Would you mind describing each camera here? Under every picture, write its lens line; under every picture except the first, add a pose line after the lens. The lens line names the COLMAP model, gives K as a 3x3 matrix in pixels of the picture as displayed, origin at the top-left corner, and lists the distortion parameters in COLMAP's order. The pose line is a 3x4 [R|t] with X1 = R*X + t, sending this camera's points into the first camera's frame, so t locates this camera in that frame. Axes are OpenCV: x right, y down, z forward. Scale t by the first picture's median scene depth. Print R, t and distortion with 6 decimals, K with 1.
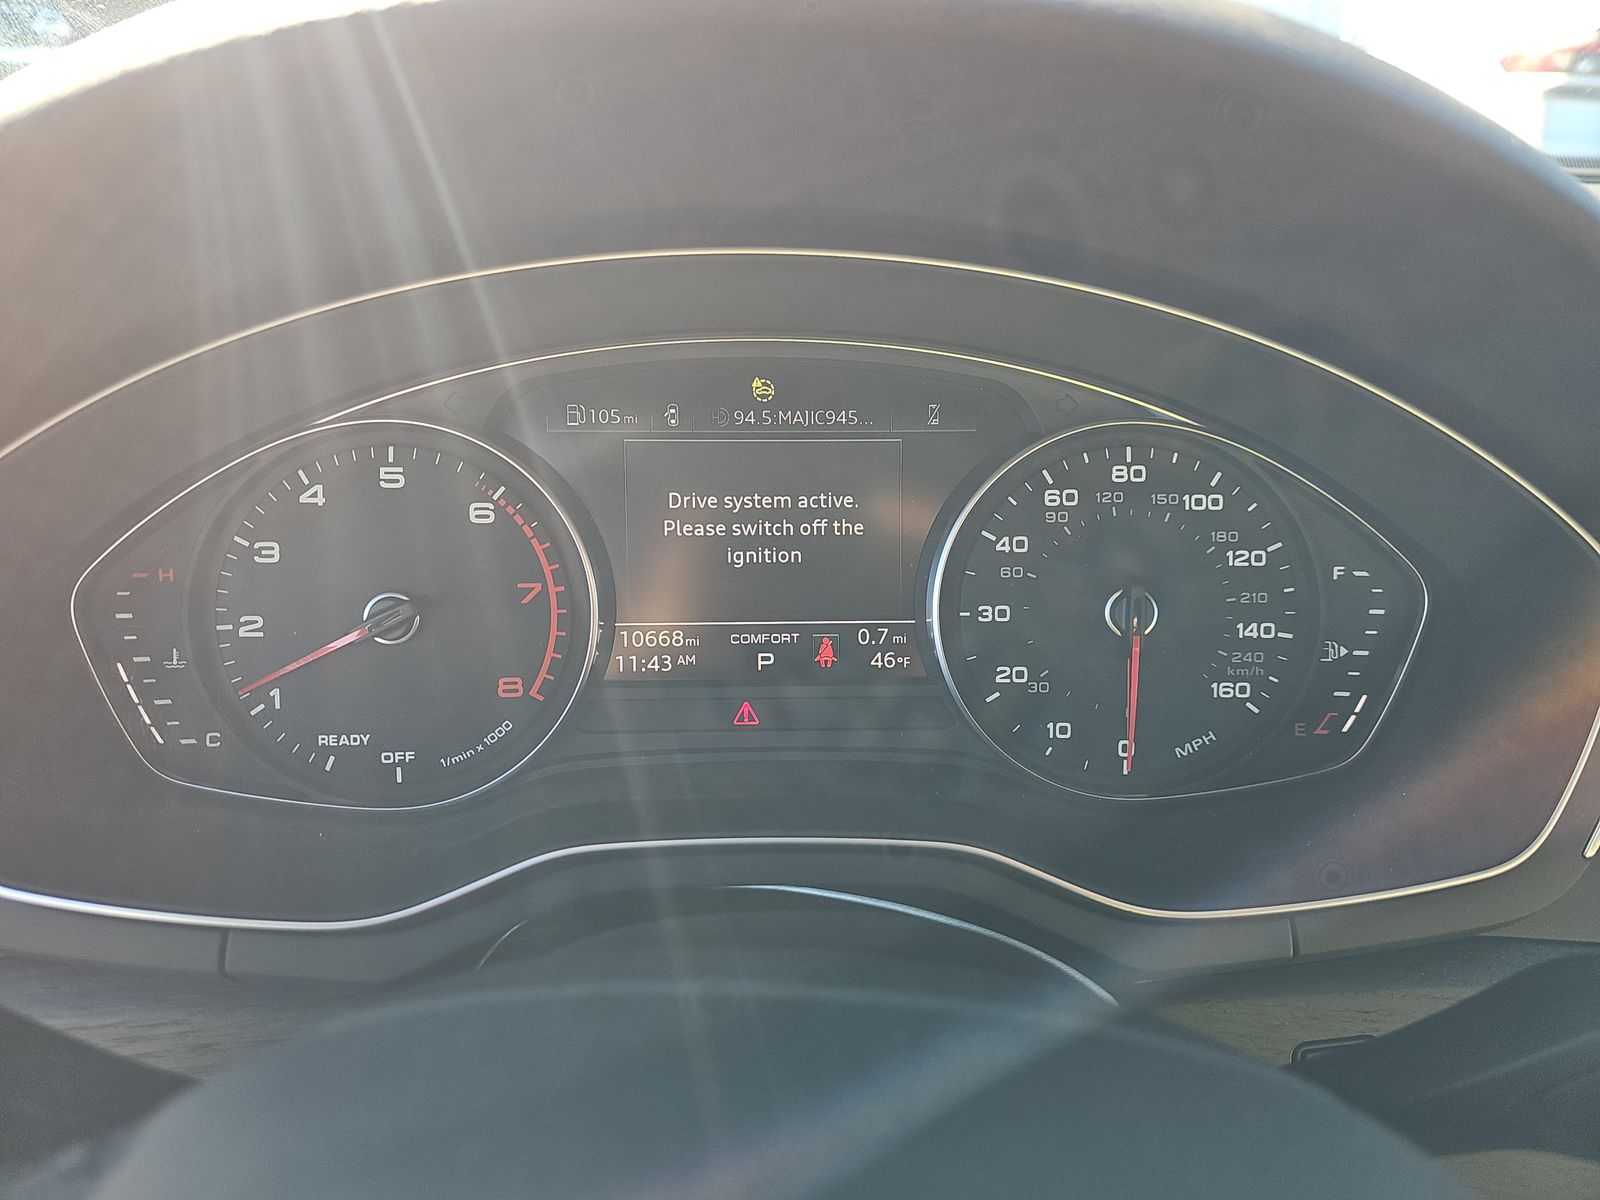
lens RADIAL K [[1102.1, 0, 800.0], [0, 1102.1, 593.7], [0, 0, 1]] dist [0.033381, -0.004973]
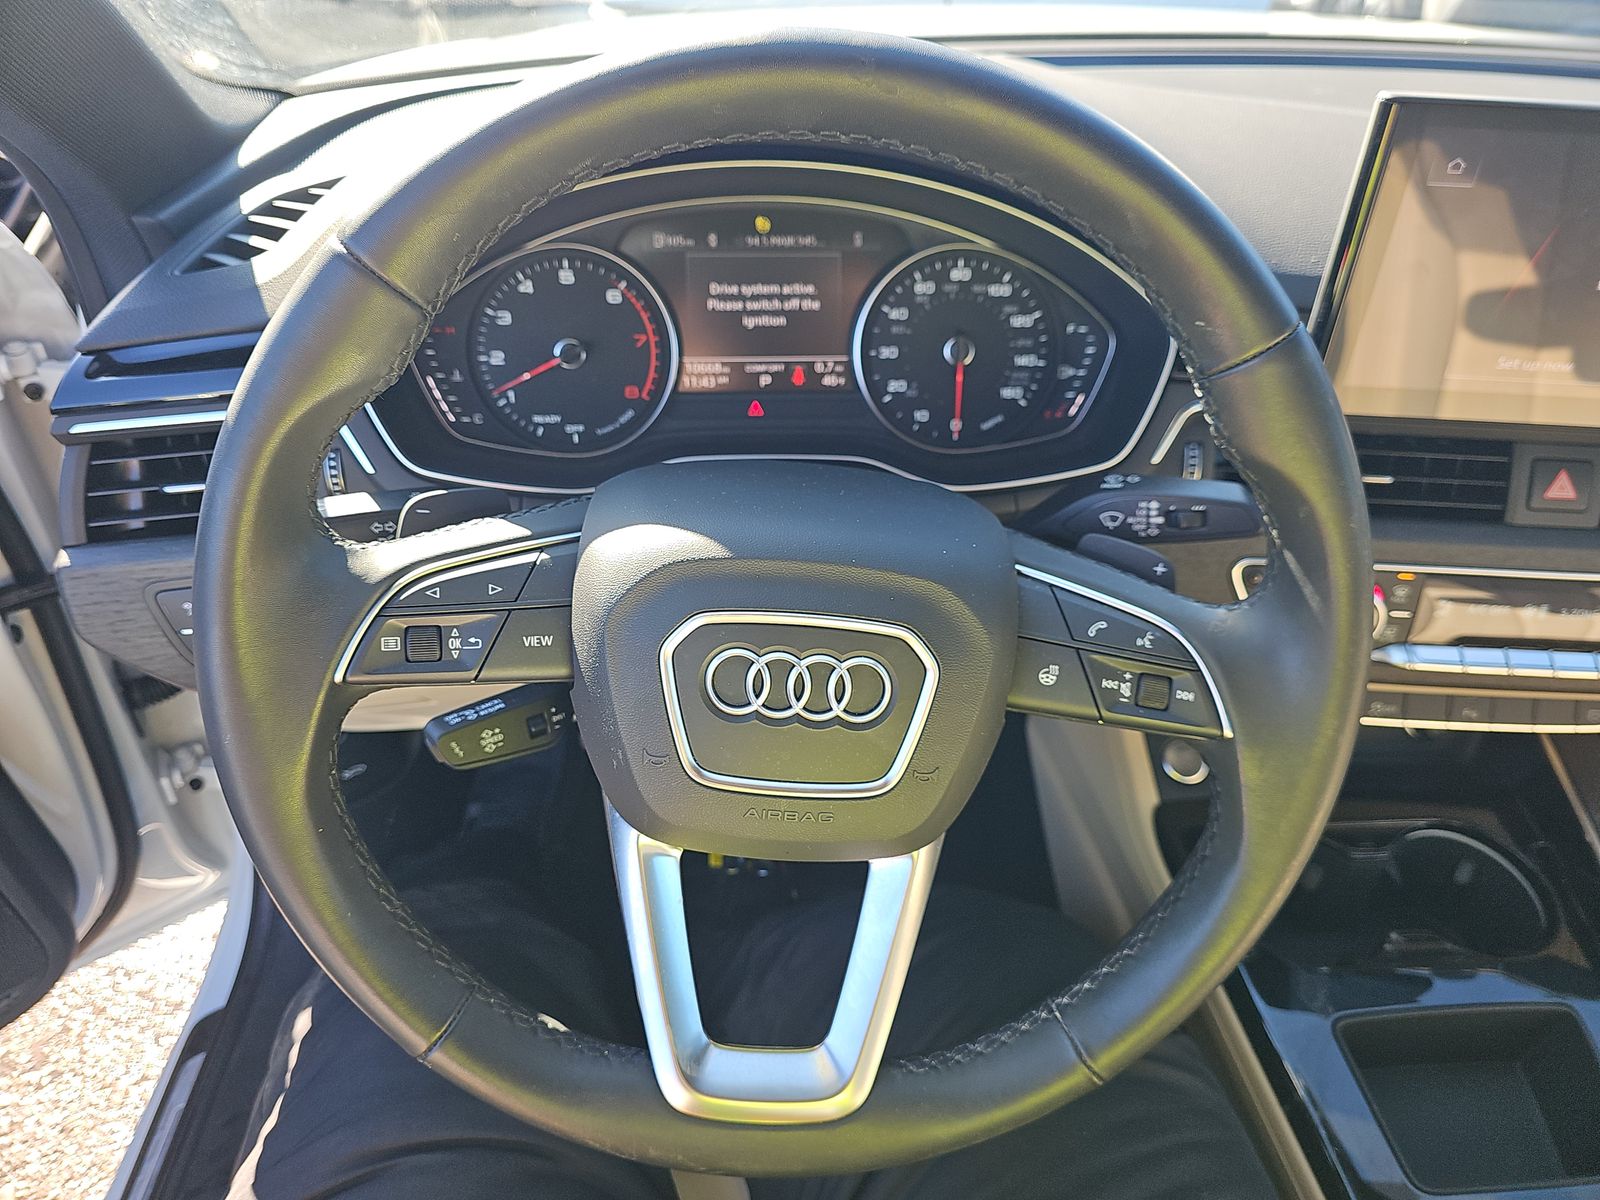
lens RADIAL K [[1102.1, 0, 797.9], [0, 1102.1, 597.8], [0, 0, 1]] dist [0.033381, -0.004973]
pose [[0.999853, -0.004861, 0.016423, -0.009869], [0.001478, 0.979792, 0.200012, 0.051630], [-0.017063, -0.199959, 0.979656, -0.920382]]
